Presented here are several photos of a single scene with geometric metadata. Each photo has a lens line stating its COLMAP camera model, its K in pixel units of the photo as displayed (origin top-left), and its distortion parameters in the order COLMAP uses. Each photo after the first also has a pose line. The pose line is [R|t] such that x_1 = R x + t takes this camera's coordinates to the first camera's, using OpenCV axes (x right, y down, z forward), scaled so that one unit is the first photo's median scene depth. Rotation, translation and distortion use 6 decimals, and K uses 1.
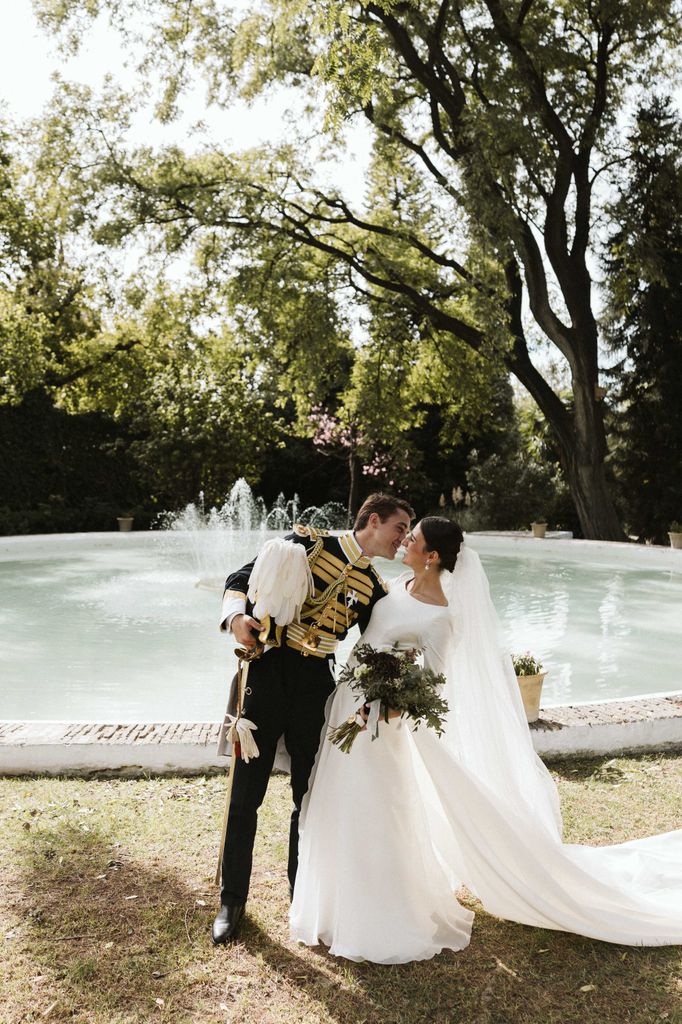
lens RADIAL K [[980.7, 0, 341.0], [0, 980.7, 529.1], [0, 0, 1]] dist [-0.003918, 0.005492]
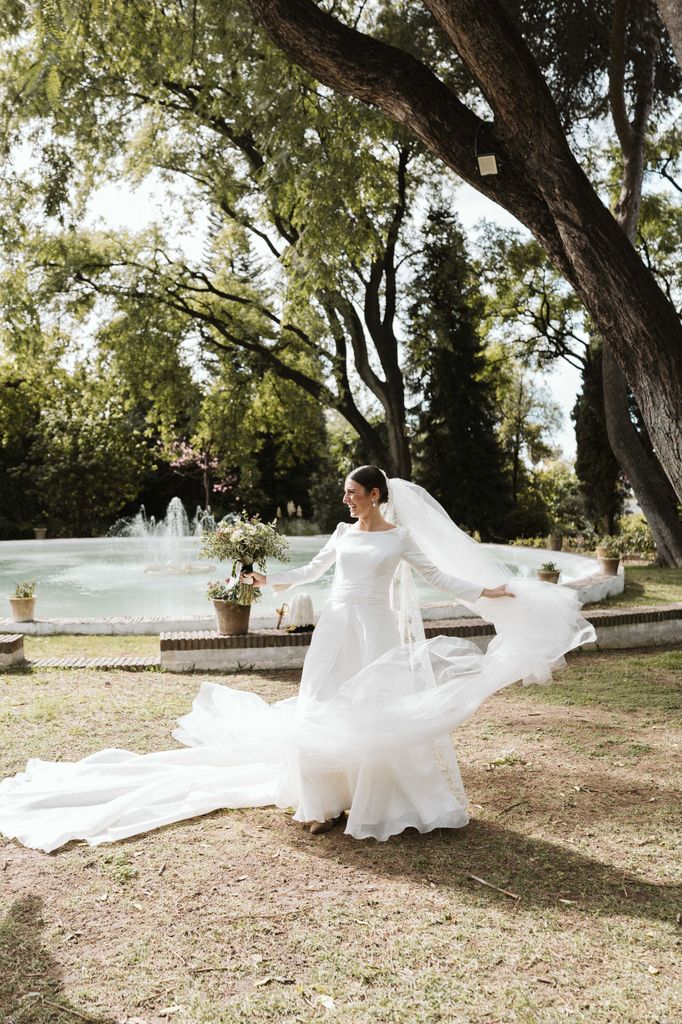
lens RADIAL K [[980.7, 0, 341.0], [0, 980.7, 529.1], [0, 0, 1]] dist [-0.003918, 0.005492]
pose [[0.978023, -0.014250, 0.208010, -0.084978], [0.017152, 0.999779, -0.012153, 0.008652], [-0.207791, 0.015453, 0.978051, -0.235529]]
